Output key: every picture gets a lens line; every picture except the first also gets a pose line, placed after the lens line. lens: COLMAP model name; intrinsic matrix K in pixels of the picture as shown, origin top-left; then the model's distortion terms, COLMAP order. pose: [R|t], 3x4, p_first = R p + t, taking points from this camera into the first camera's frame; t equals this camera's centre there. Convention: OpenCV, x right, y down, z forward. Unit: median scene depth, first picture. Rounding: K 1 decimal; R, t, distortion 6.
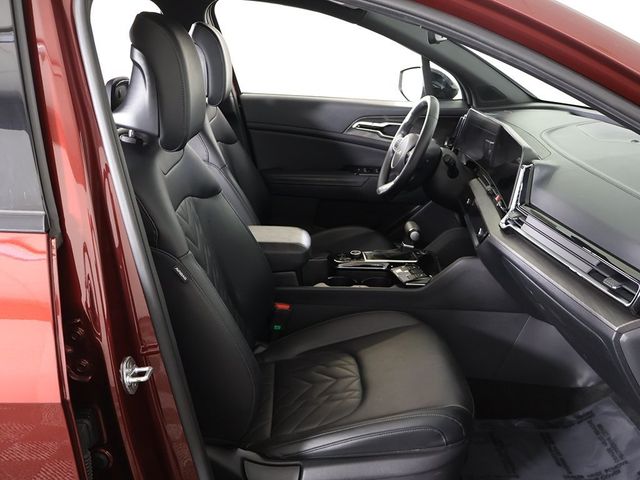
lens RADIAL K [[634.6, 0, 320.0], [0, 634.6, 240.0], [0, 0, 1]] dist [0.007682, -0.005206]
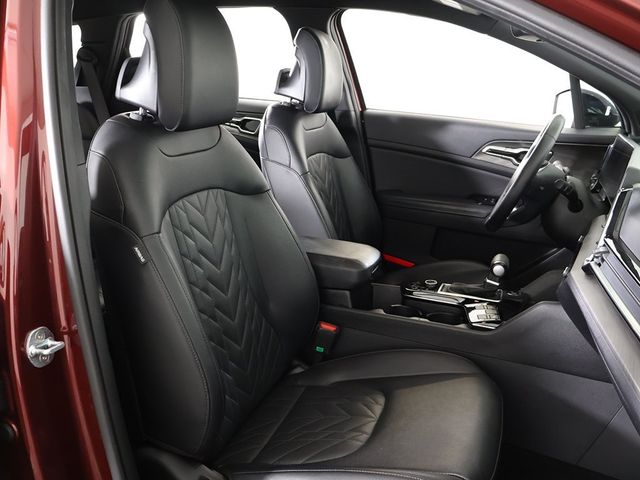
lens RADIAL K [[634.6, 0, 320.0], [0, 634.6, 240.0], [0, 0, 1]] dist [0.007682, -0.005206]
pose [[0.934489, 0.109699, -0.338669, 0.175747], [-0.133569, 0.989880, -0.047922, 0.021338], [0.329985, 0.090019, 0.939684, 0.109600]]
